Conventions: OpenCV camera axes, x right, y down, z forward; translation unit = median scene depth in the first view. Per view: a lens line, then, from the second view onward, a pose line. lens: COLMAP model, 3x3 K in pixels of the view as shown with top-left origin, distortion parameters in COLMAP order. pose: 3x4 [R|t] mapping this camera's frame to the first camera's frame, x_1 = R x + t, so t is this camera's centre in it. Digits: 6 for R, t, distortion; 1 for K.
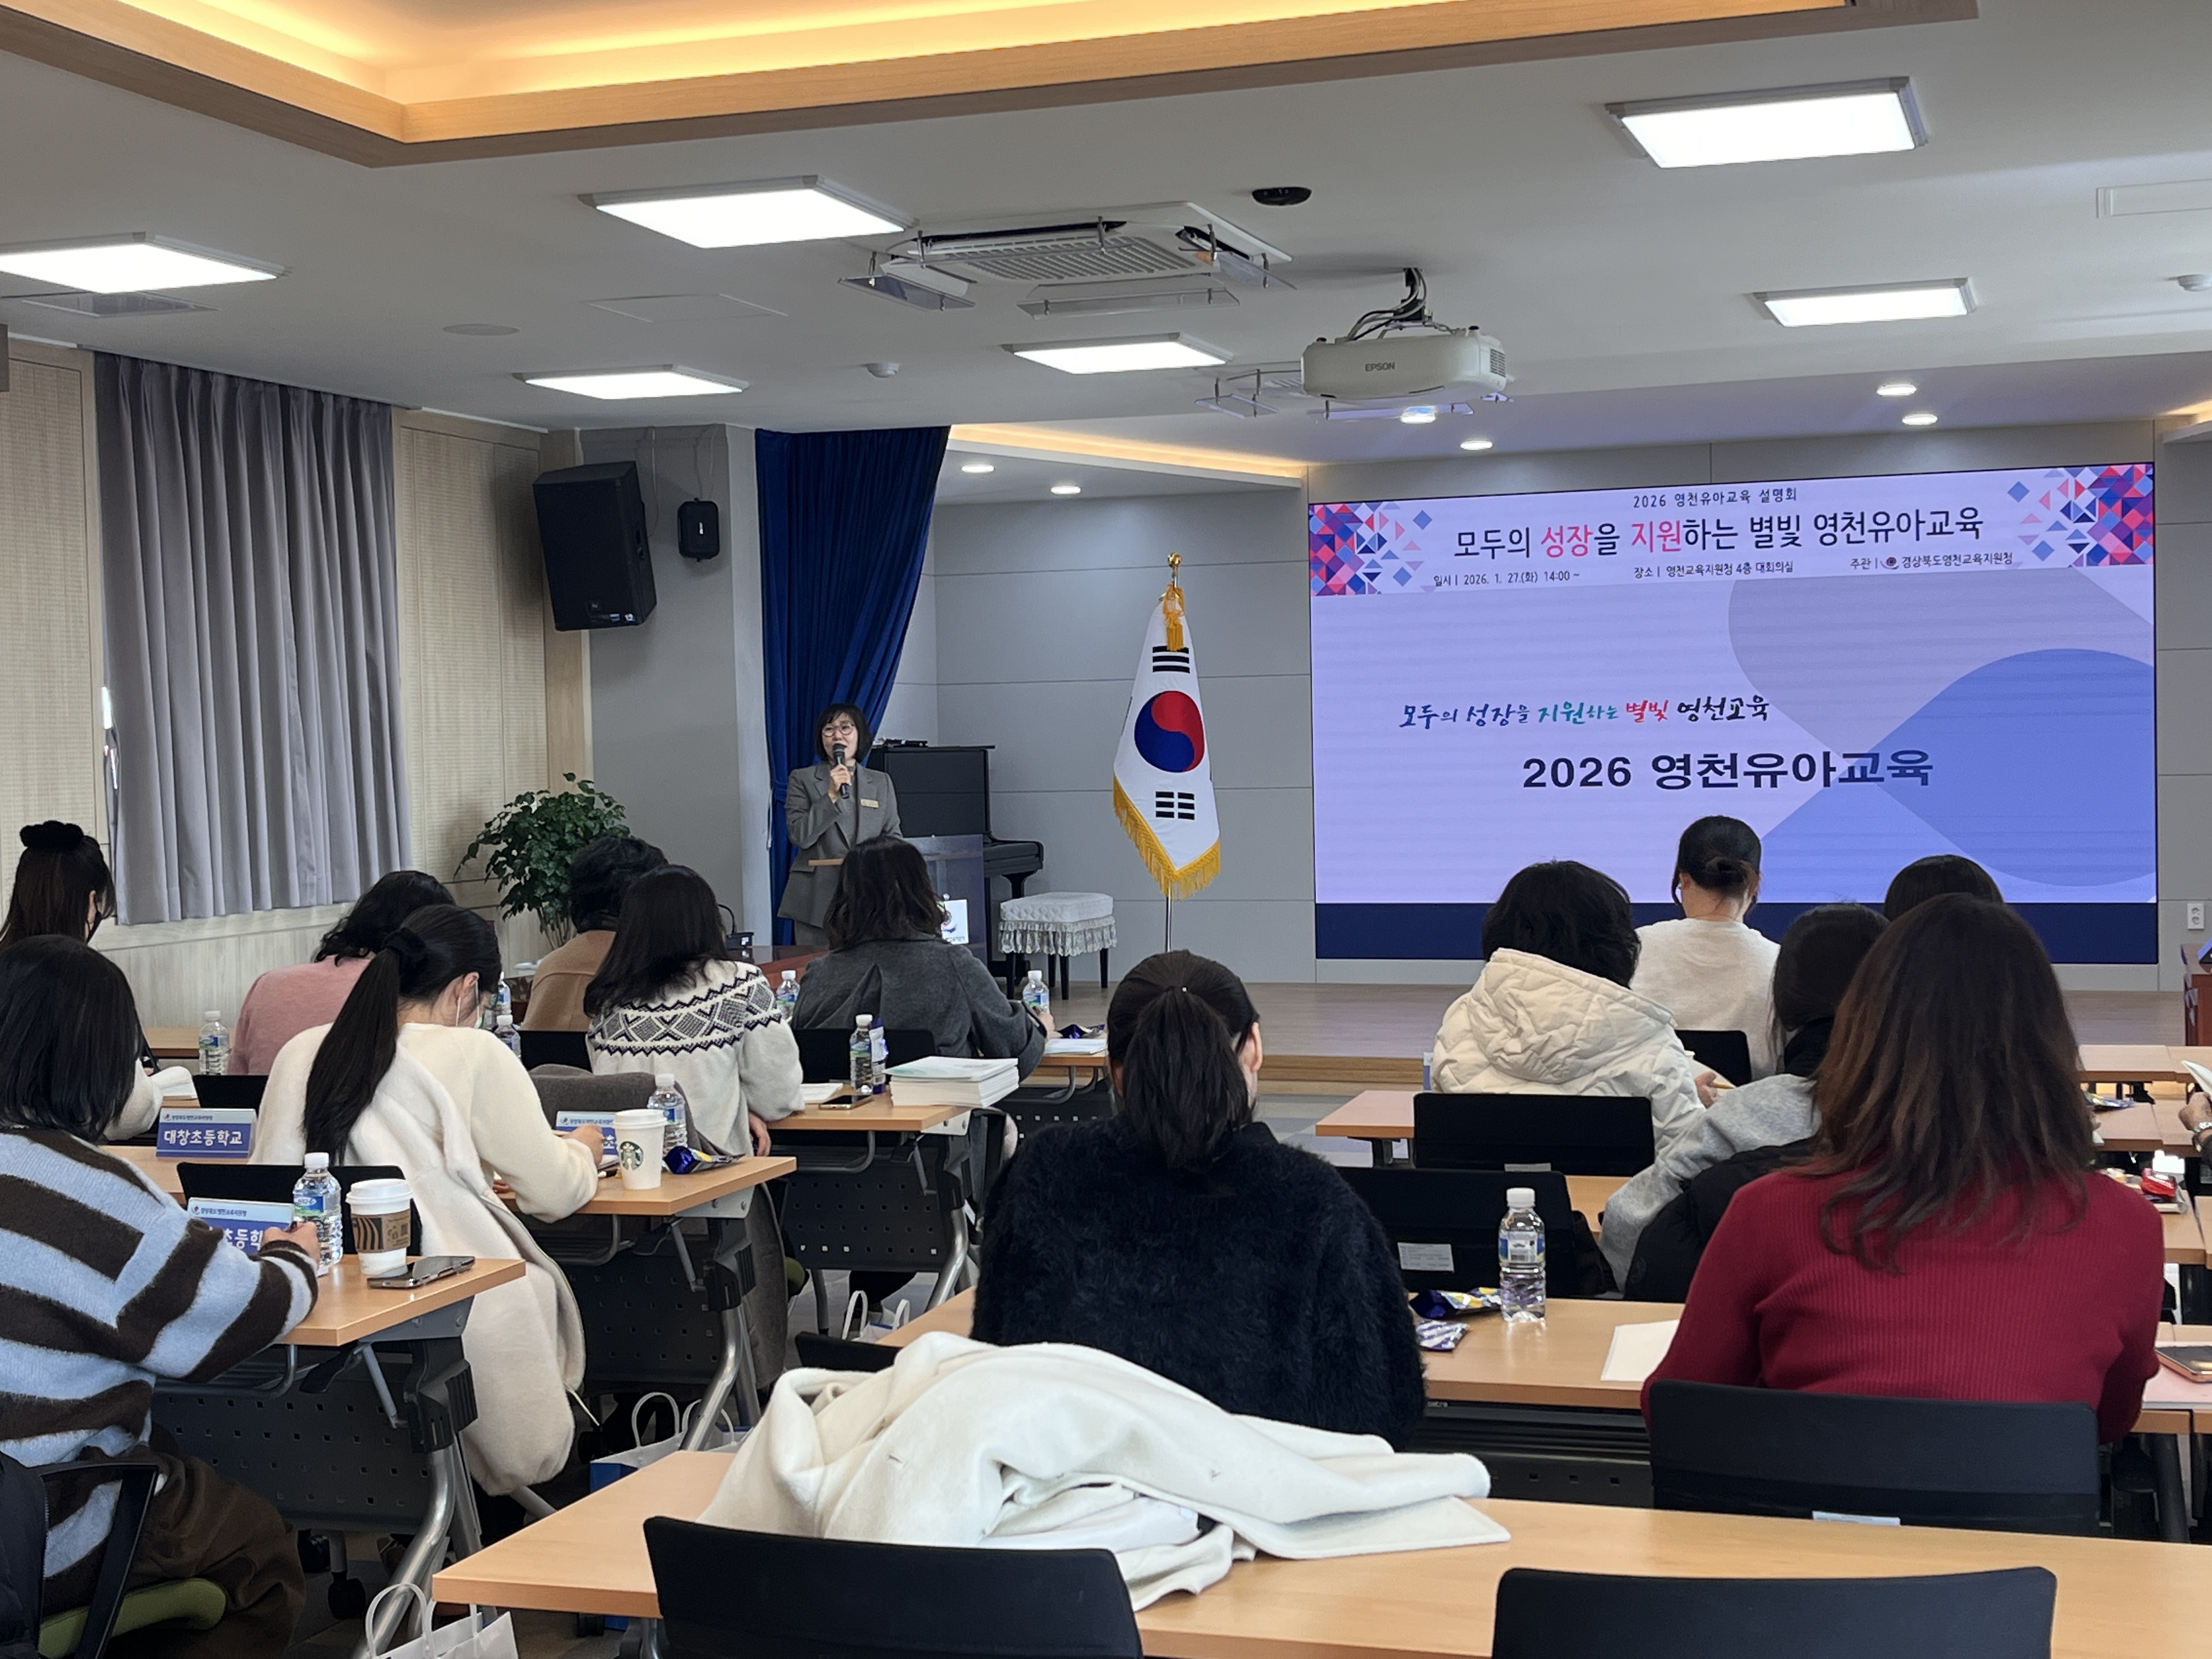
lens RADIAL K [[2961.7, 0, 1095.8], [0, 2961.7, 833.3], [0, 0, 1]] dist [0.061184, 0.000000]
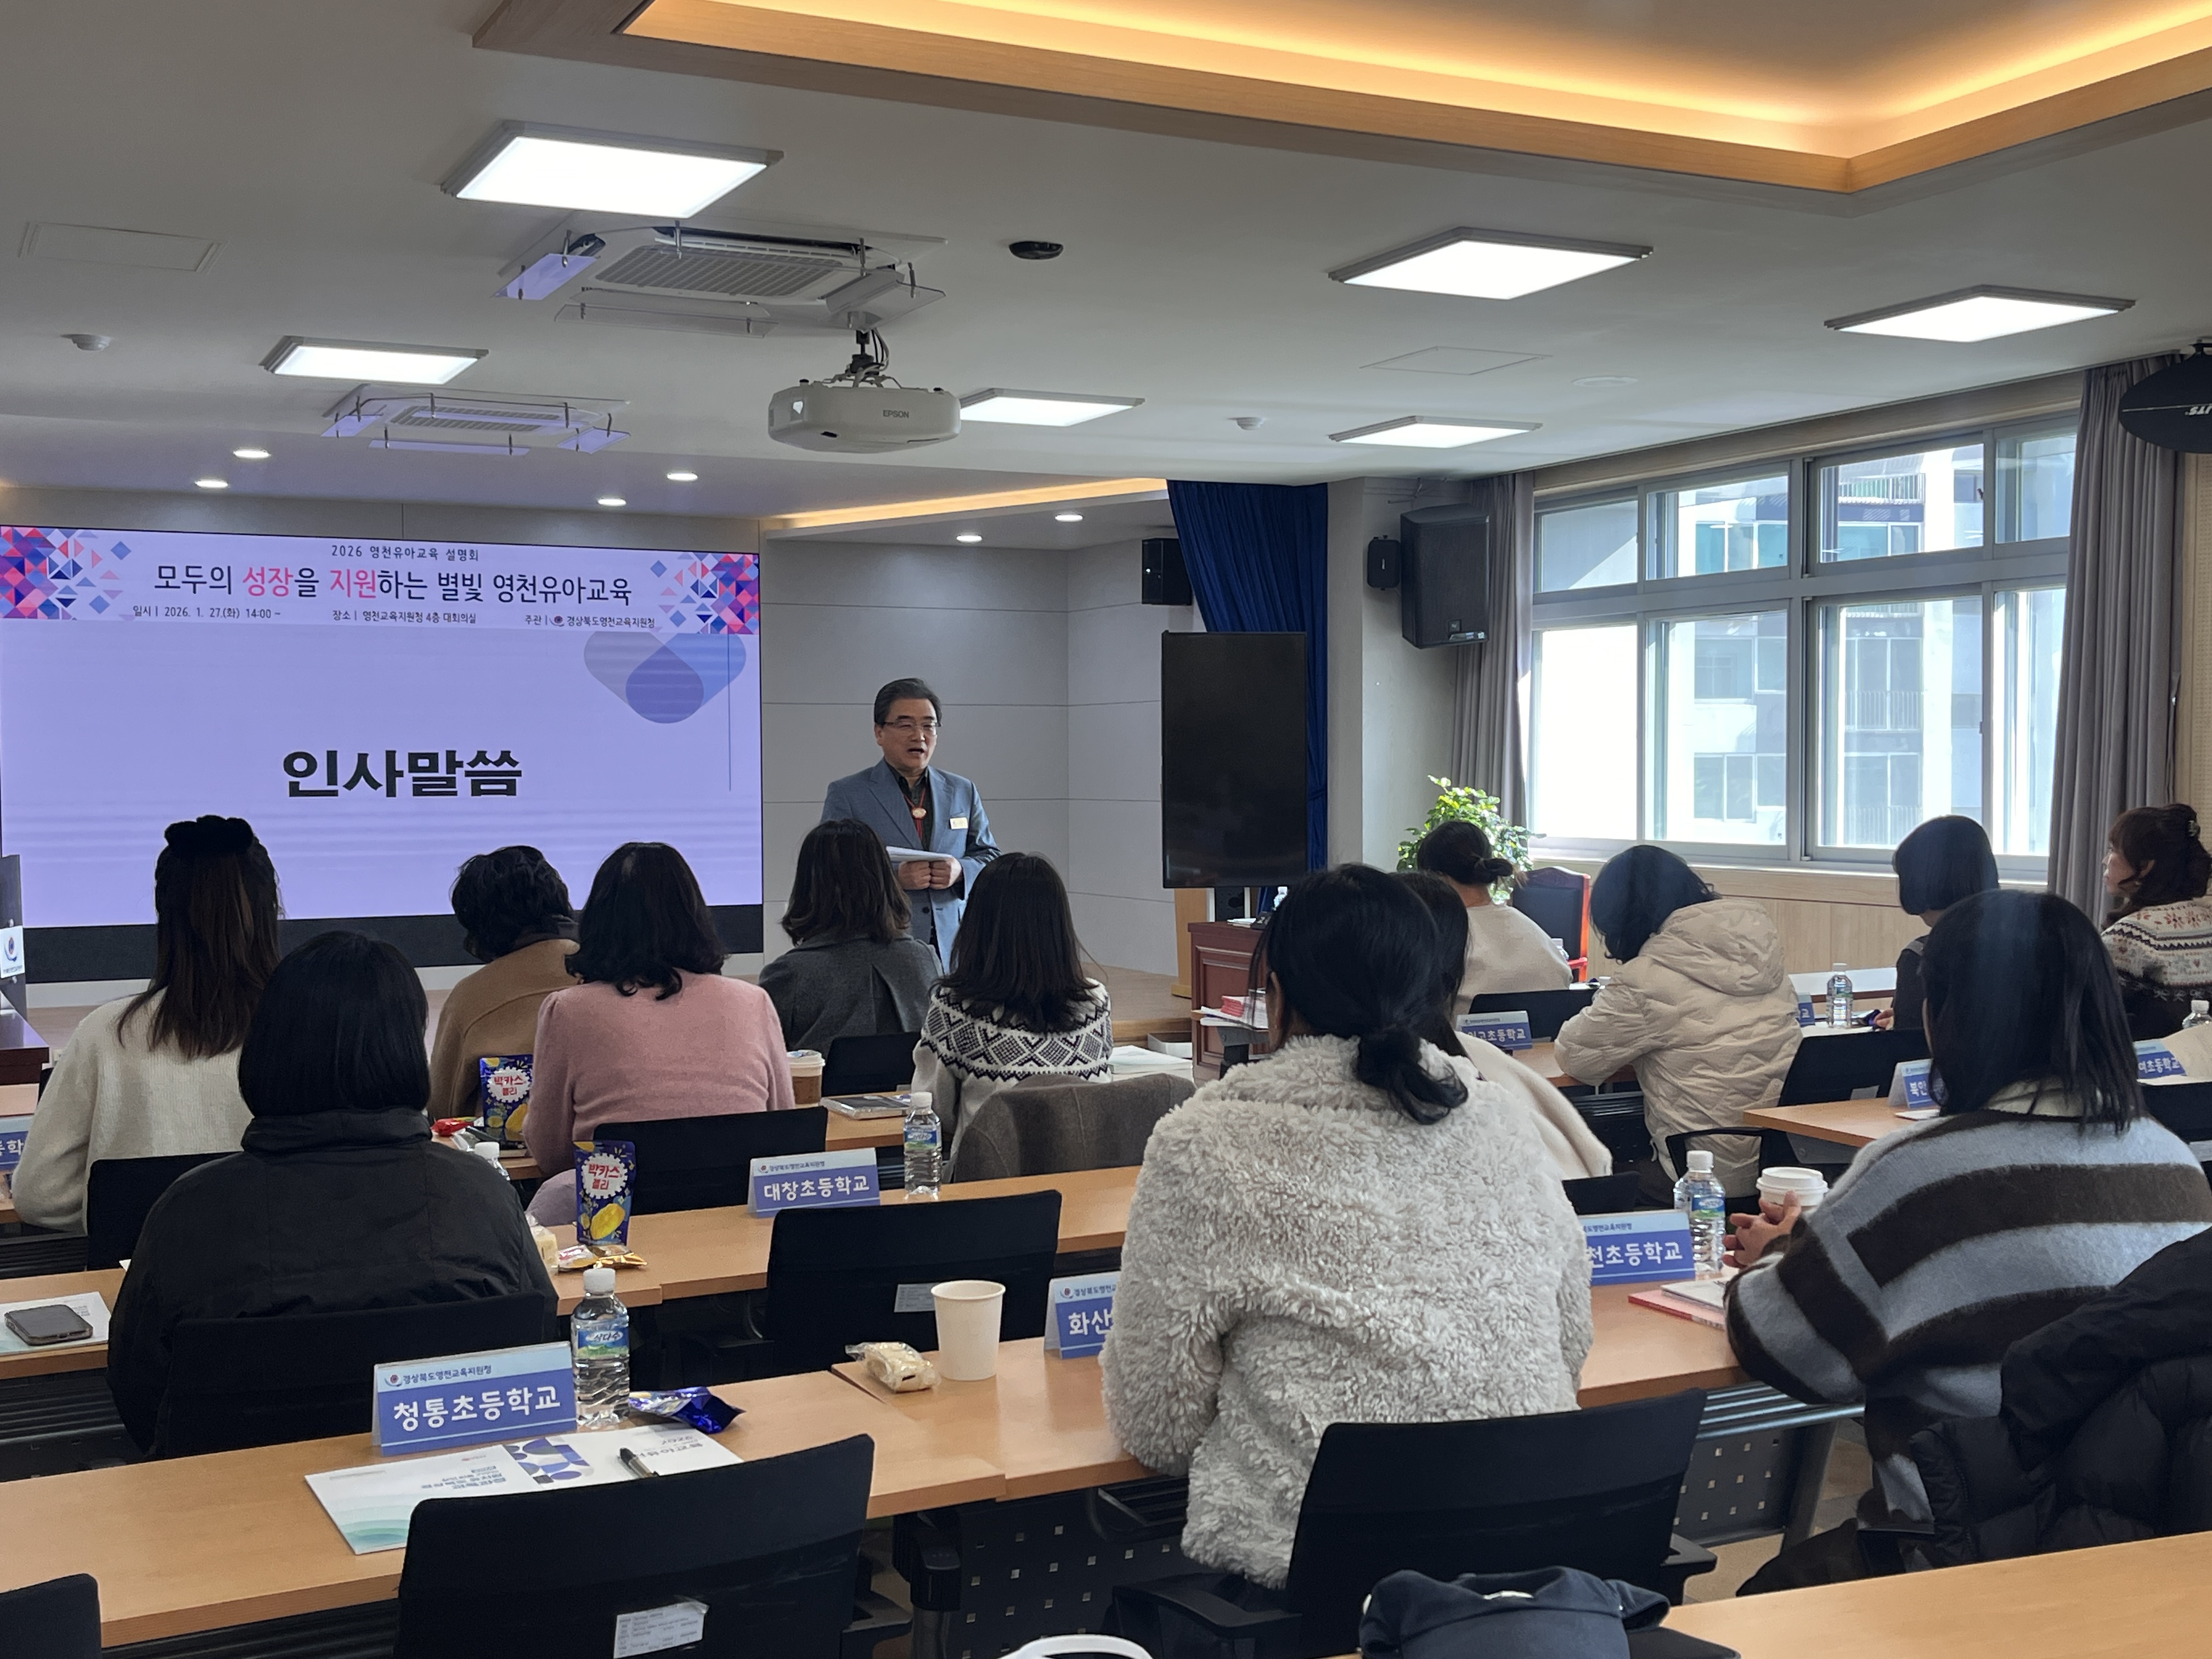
lens RADIAL K [[2445.7, 0, 1102.3], [0, 2445.7, 809.2], [0, 0, 1]] dist [0.039181, 0.000000]
pose [[0.706011, 0.004474, 0.708186, -0.271913], [0.011962, 0.999762, -0.018241, 0.003668], [-0.708099, 0.021350, 0.705790, 0.171674]]
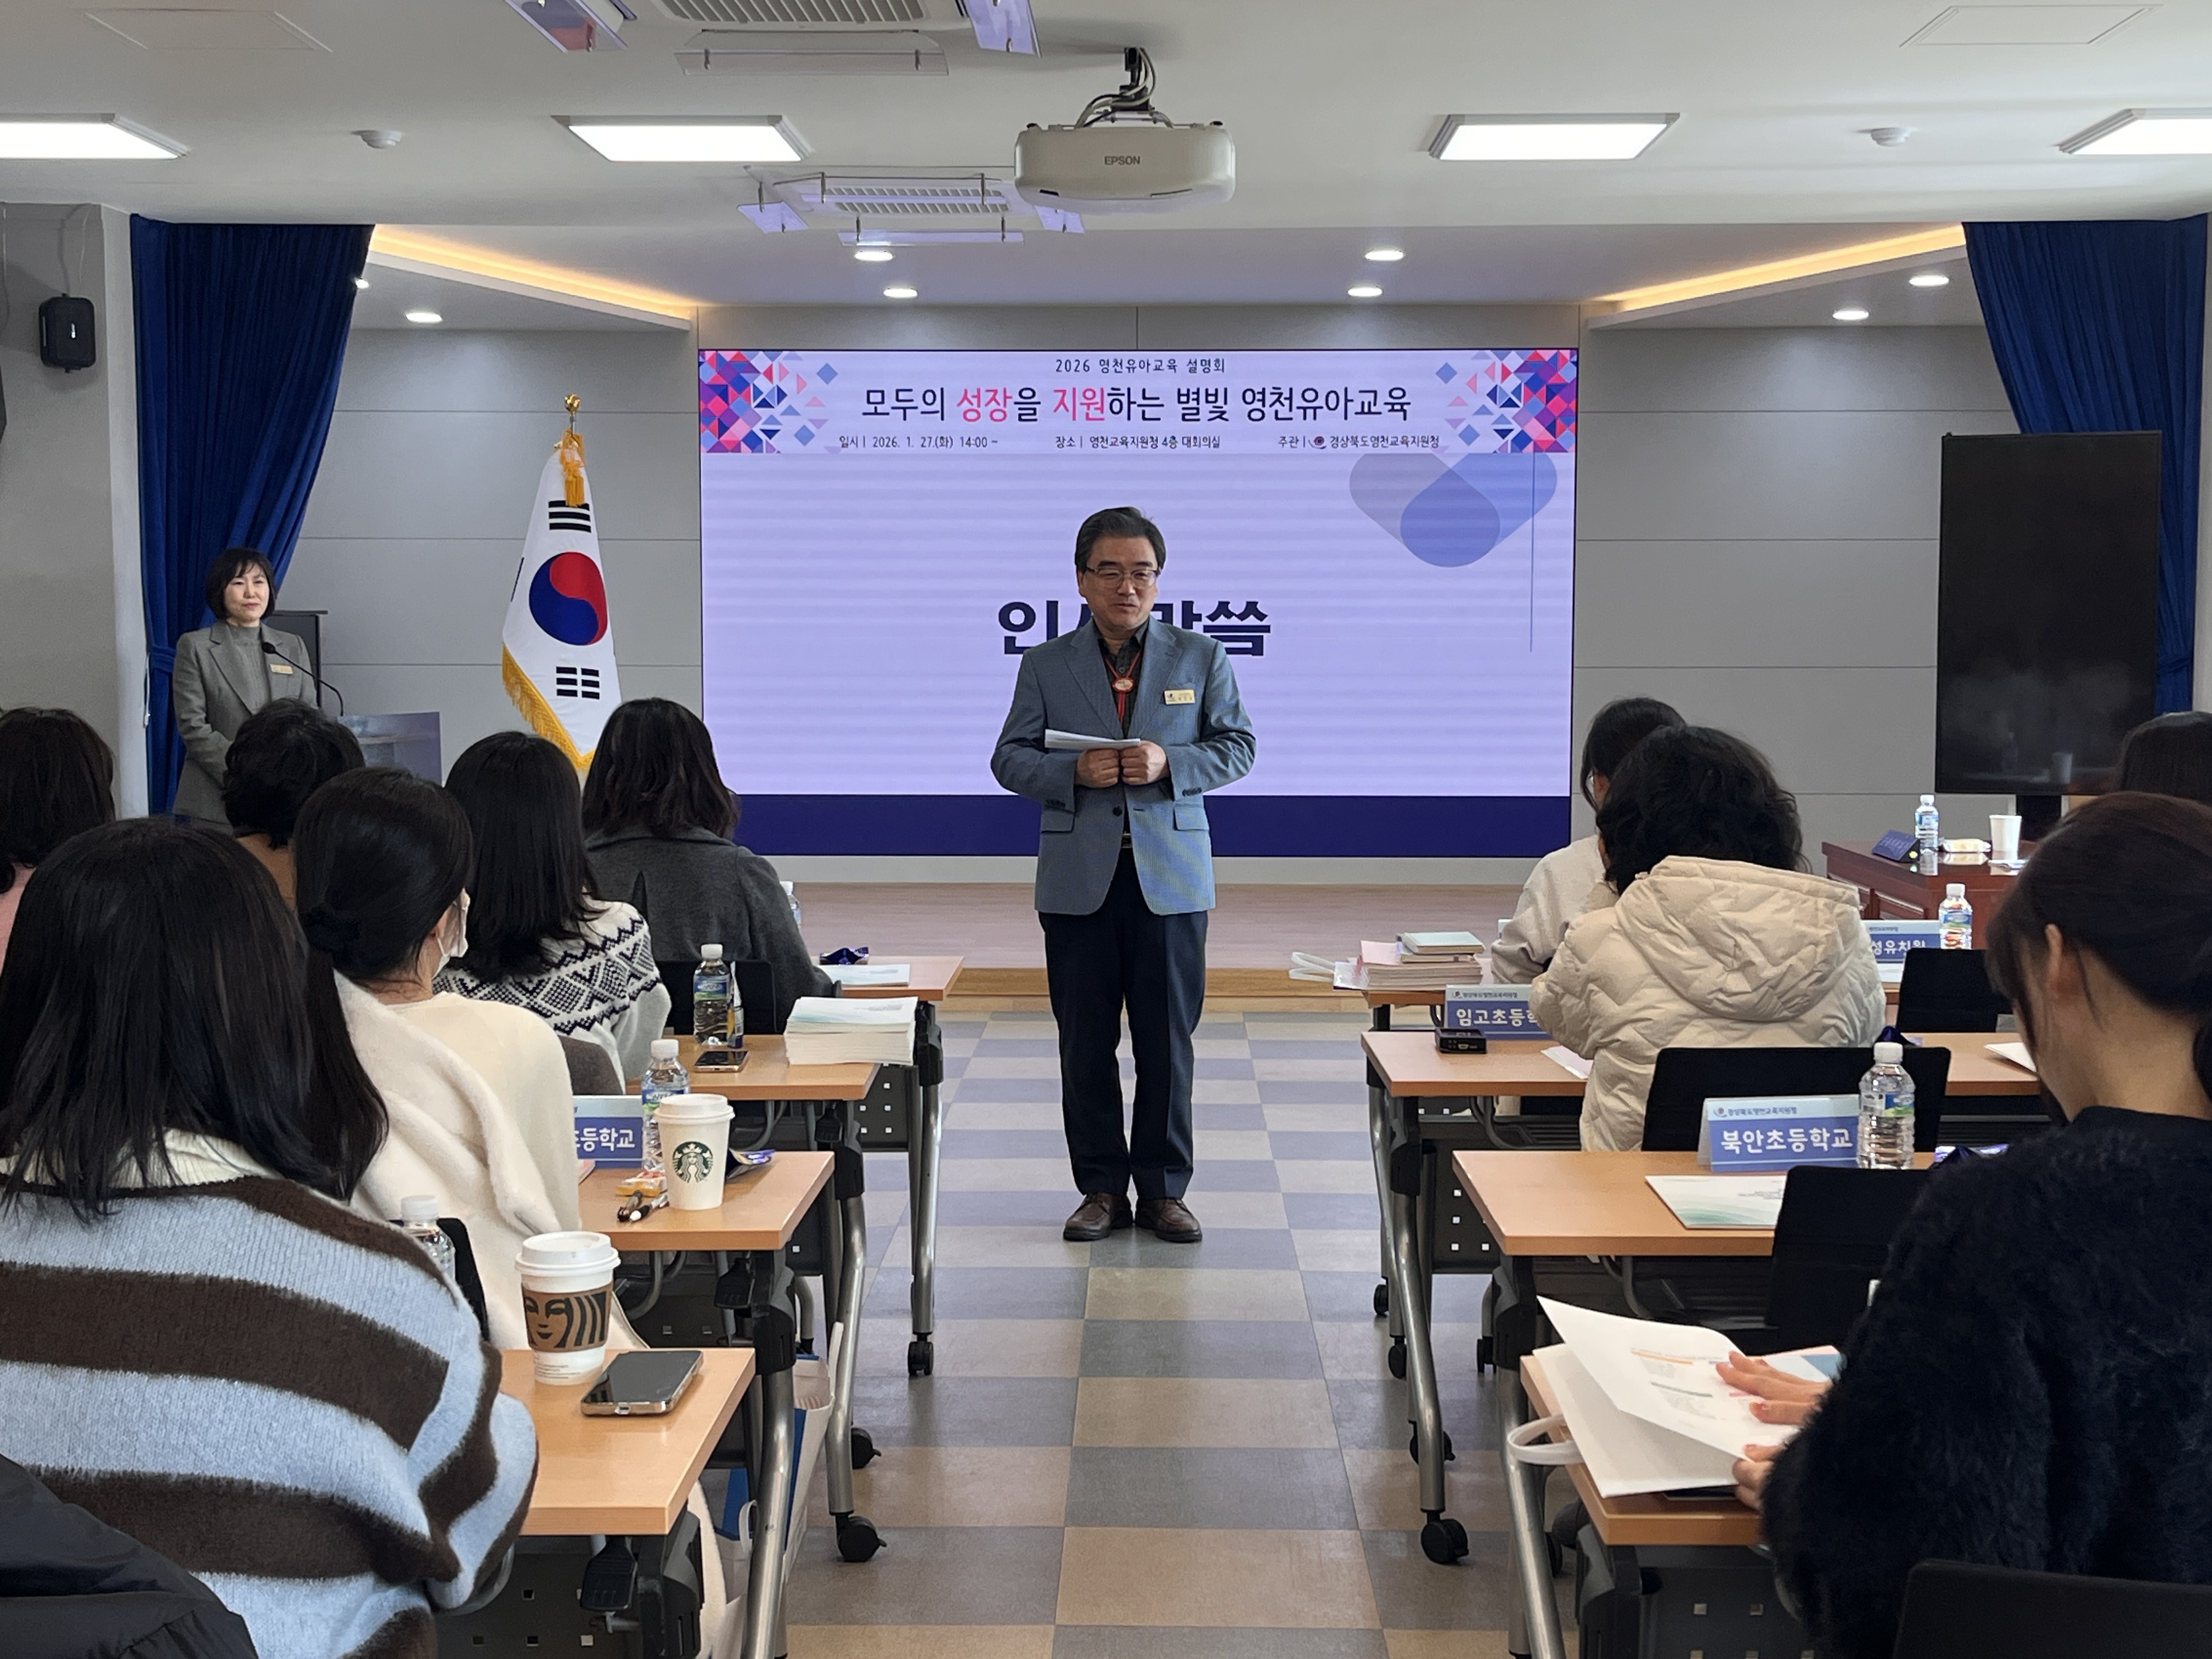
lens RADIAL K [[2961.7, 0, 1099.3], [0, 2961.7, 907.5], [0, 0, 1]] dist [0.061184, 0.000000]
pose [[0.953605, -0.007335, 0.300970, -0.092587], [-0.011516, 0.998083, 0.060811, 0.001893], [-0.300839, -0.061456, 0.951693, 0.101868]]
